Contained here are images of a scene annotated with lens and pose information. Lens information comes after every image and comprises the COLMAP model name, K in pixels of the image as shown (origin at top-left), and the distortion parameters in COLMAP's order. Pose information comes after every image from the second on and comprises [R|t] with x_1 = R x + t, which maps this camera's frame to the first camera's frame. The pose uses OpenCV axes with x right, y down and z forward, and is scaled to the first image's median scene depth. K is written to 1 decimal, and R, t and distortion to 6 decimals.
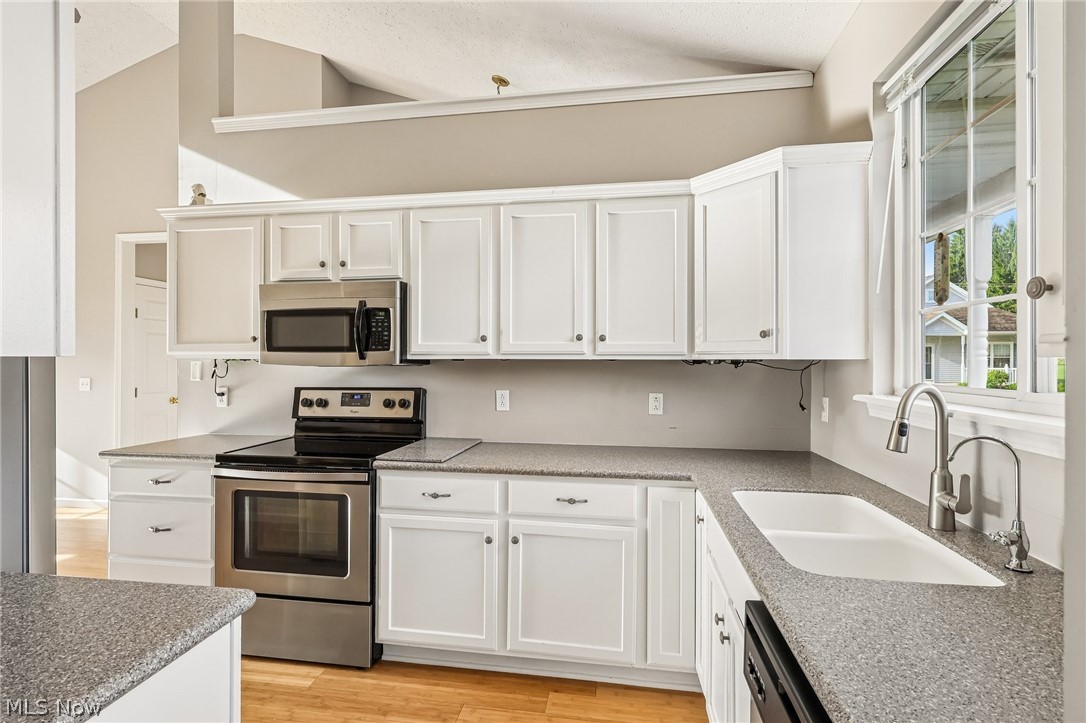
lens RADIAL K [[517.8, 0, 543.2], [0, 517.8, 355.8], [0, 0, 1]] dist [0.000001, -0.000489]
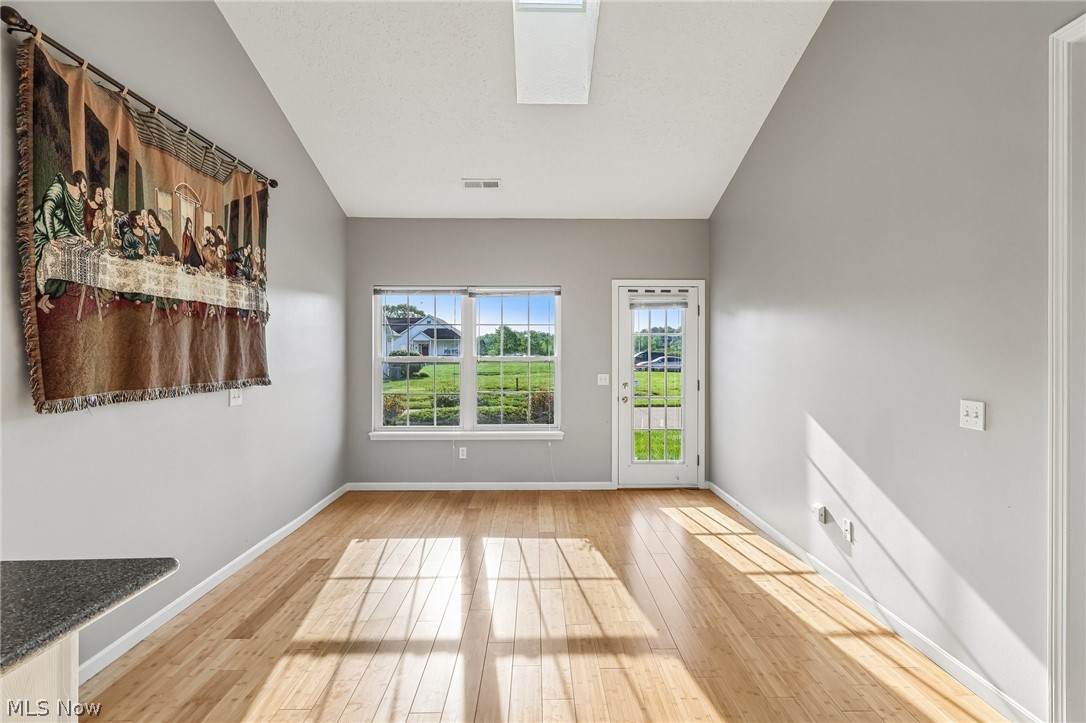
lens RADIAL K [[517.8, 0, 543.2], [0, 517.8, 355.8], [0, 0, 1]] dist [0.000001, -0.000489]
pose [[0.176192, 0.003185, -0.984351, -0.841354], [0.005724, 0.999975, 0.004260, -0.002124], [0.984339, -0.006385, 0.176170, 0.916935]]
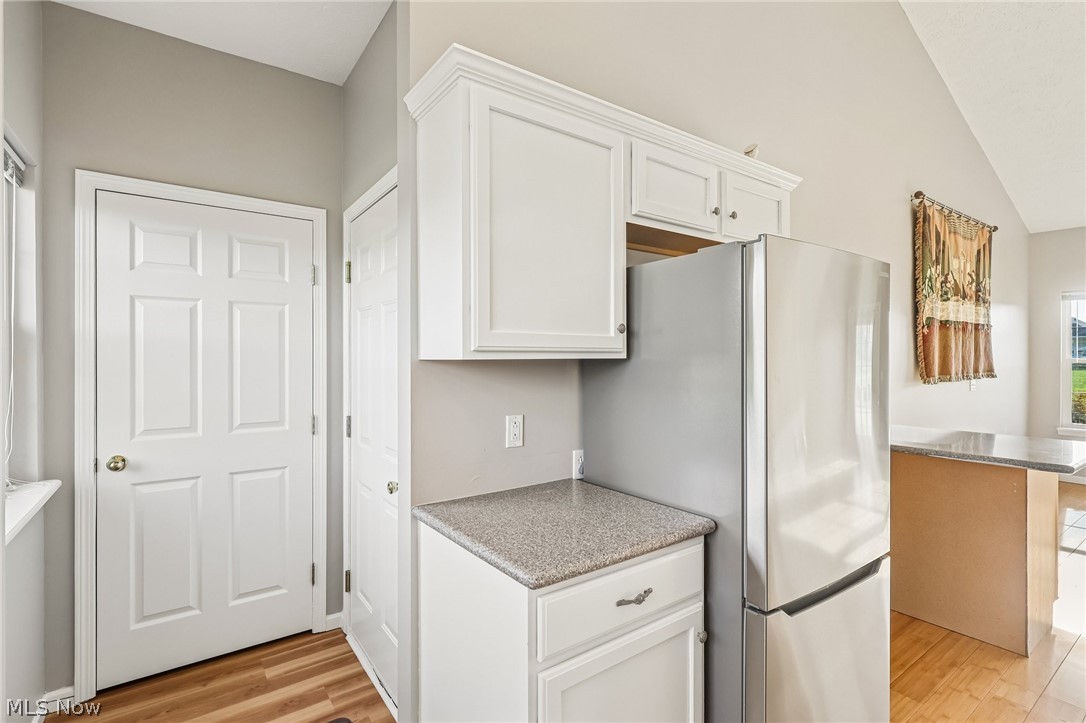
lens RADIAL K [[517.8, 0, 543.2], [0, 517.8, 355.8], [0, 0, 1]] dist [0.000001, -0.000489]
pose [[-0.709184, -0.001453, -0.705022, 0.072039], [0.003816, 0.999975, -0.005899, 0.001427], [0.705013, -0.006874, -0.709161, 0.646658]]
